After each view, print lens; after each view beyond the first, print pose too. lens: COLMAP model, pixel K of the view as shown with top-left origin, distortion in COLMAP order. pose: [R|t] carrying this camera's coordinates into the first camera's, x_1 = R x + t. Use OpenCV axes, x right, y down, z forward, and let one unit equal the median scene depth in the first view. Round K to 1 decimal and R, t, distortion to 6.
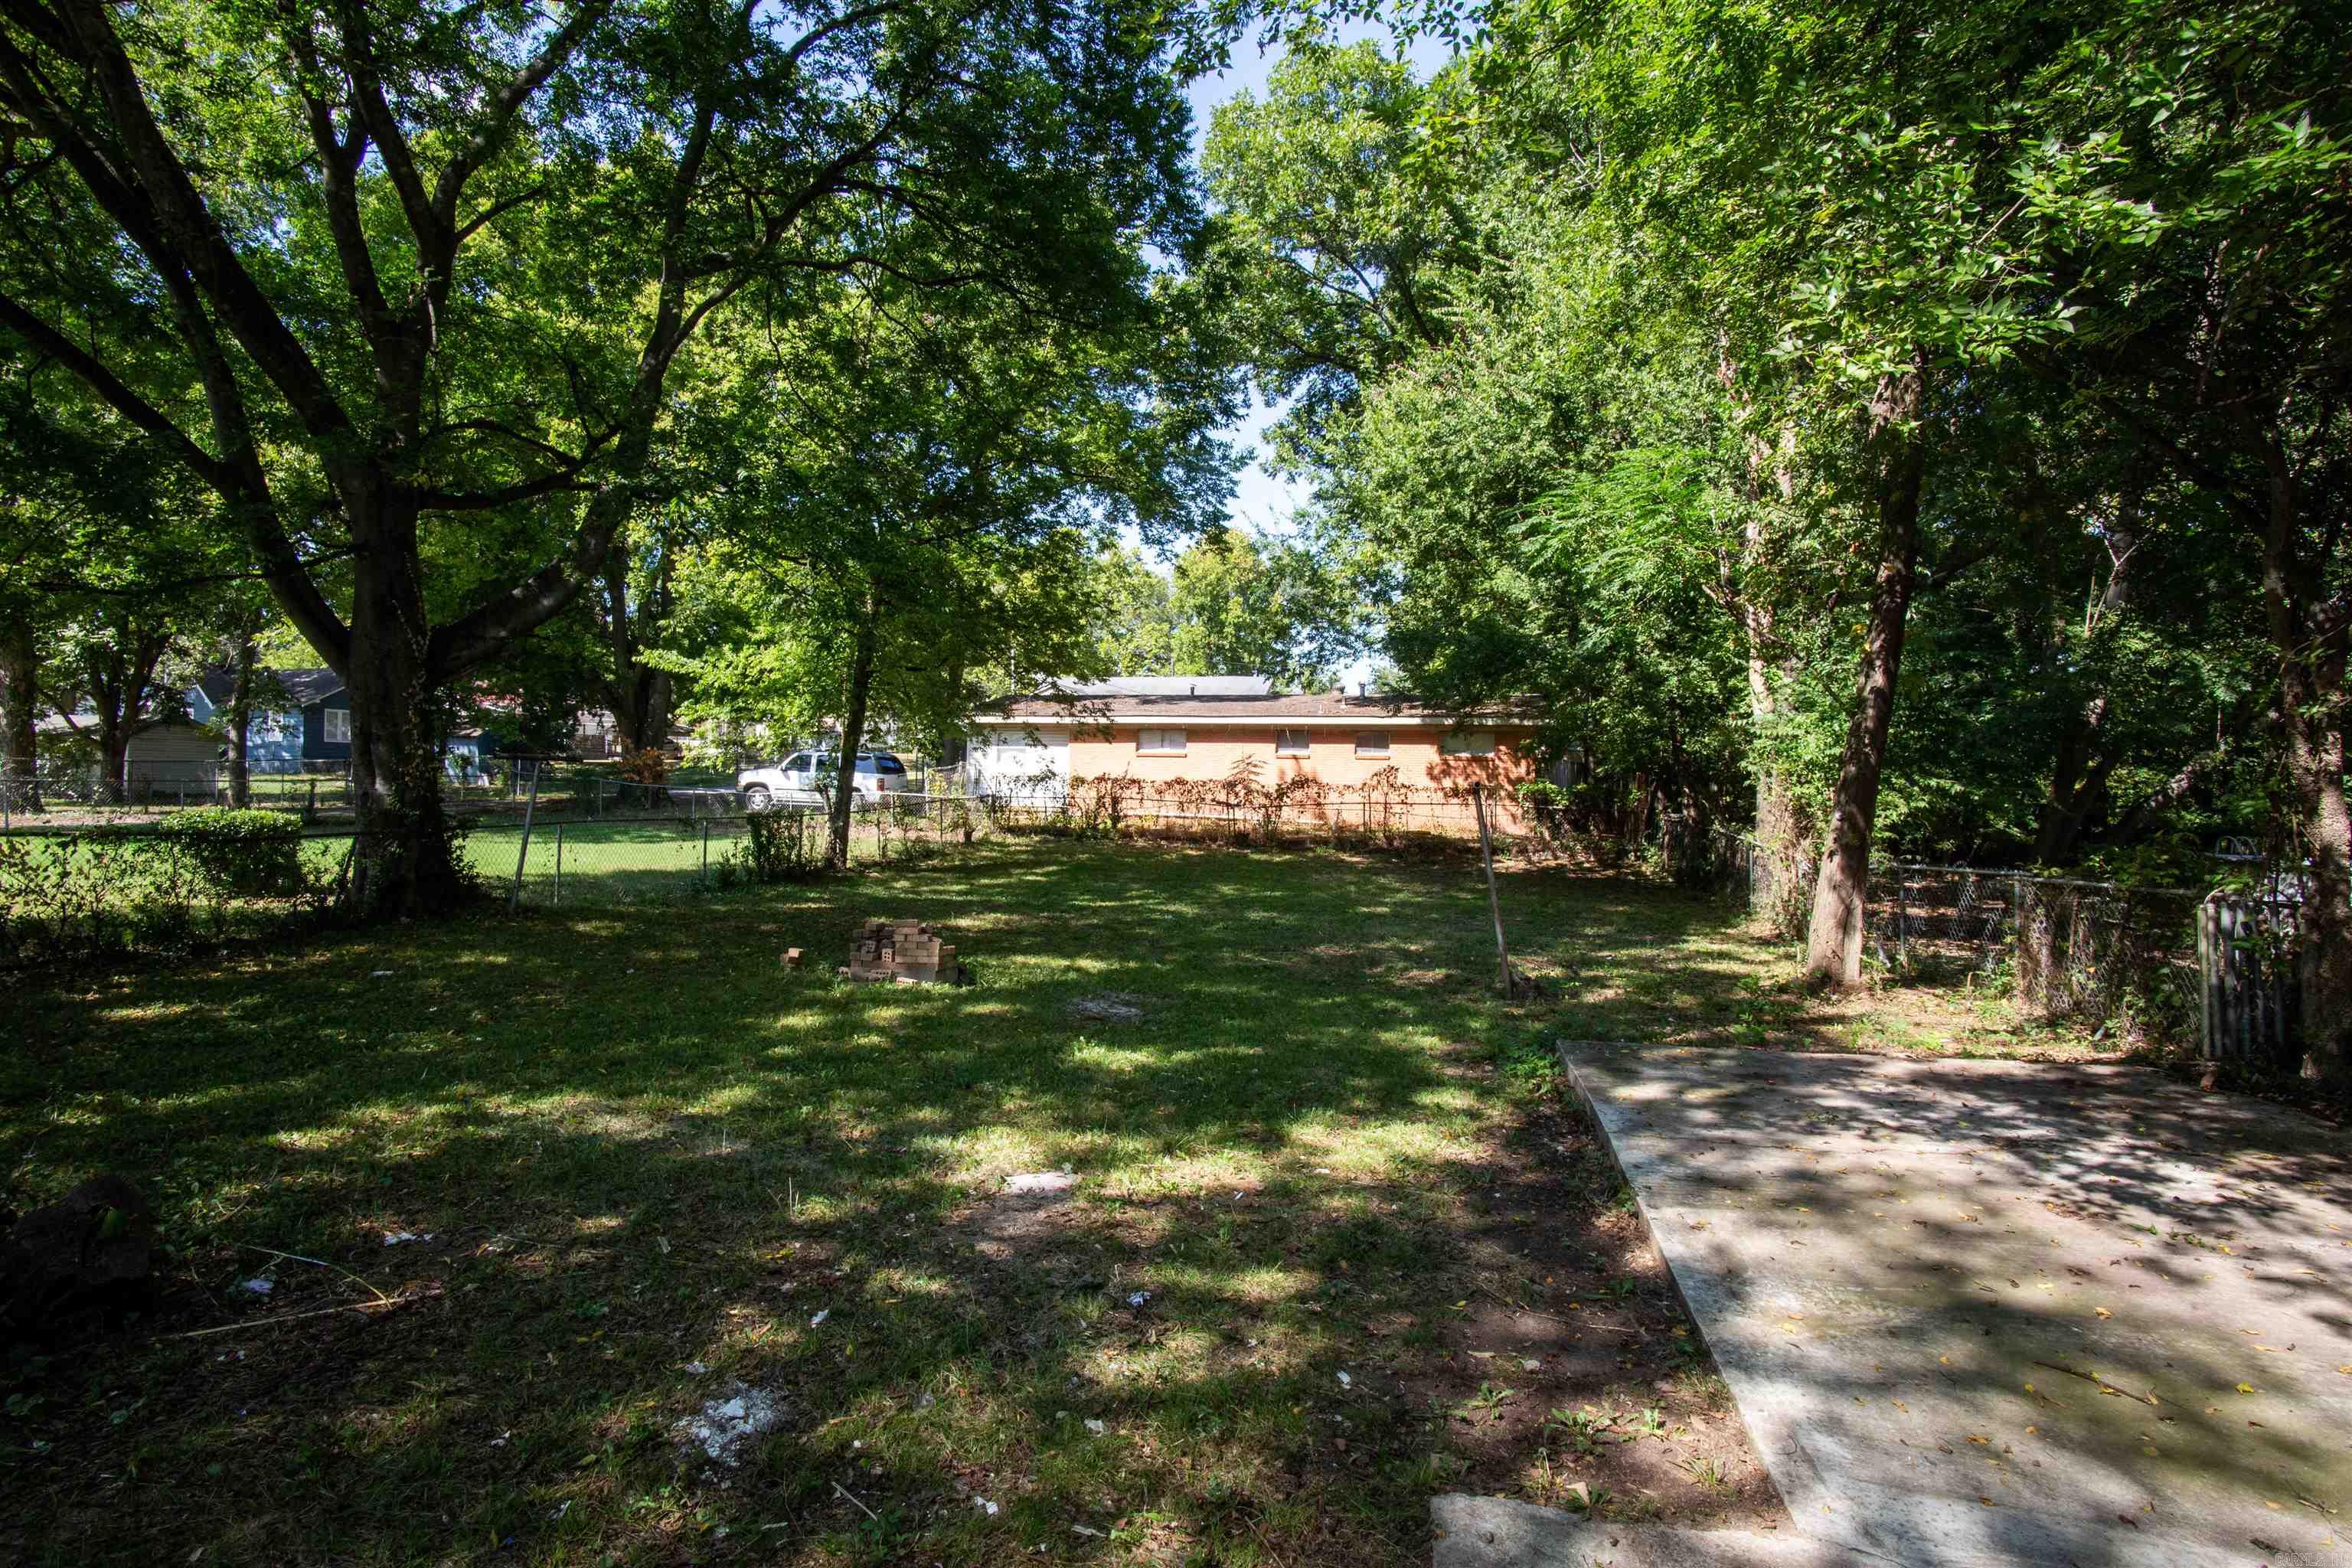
lens RADIAL K [[1149.9, 0, 1149.1], [0, 1149.9, 794.2], [0, 0, 1]] dist [-0.091172, 0.041072]
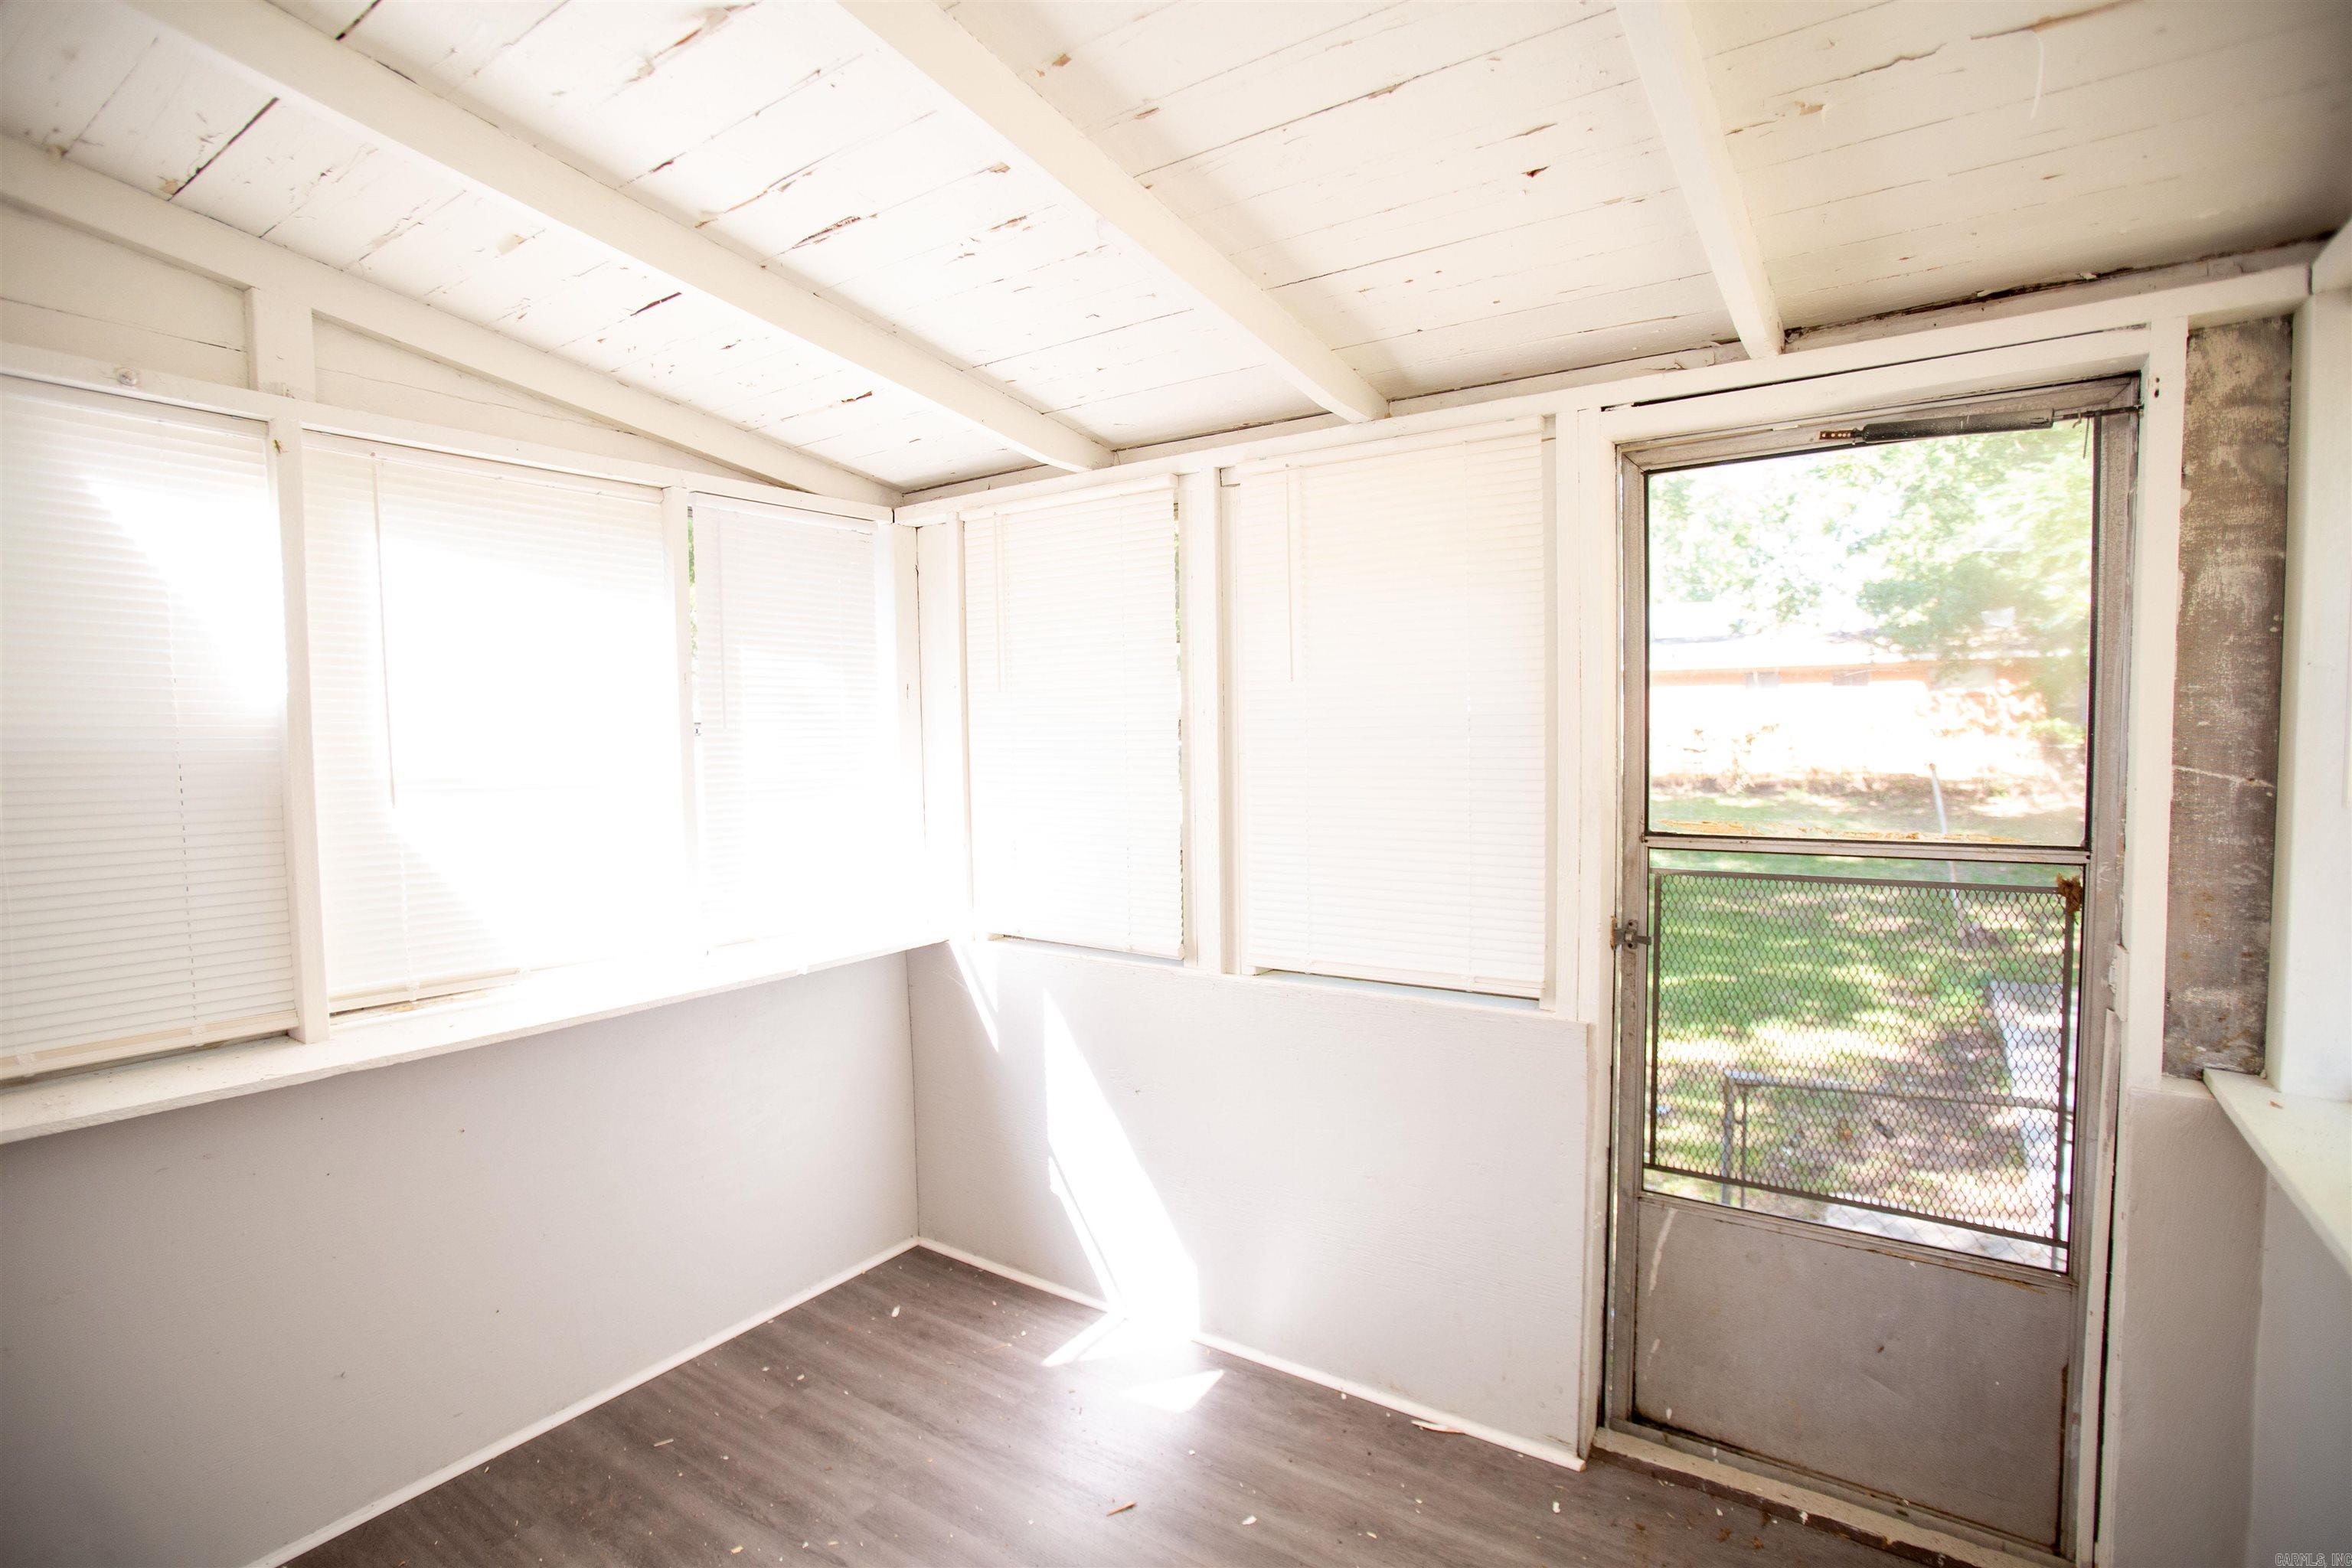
lens RADIAL K [[1149.9, 0, 1149.1], [0, 1149.9, 794.2], [0, 0, 1]] dist [-0.091172, 0.041072]
pose [[0.929524, -0.012484, -0.368550, -0.048187], [0.034677, 0.997957, 0.053653, -0.080612], [0.367127, -0.062652, 0.928058, -0.430358]]
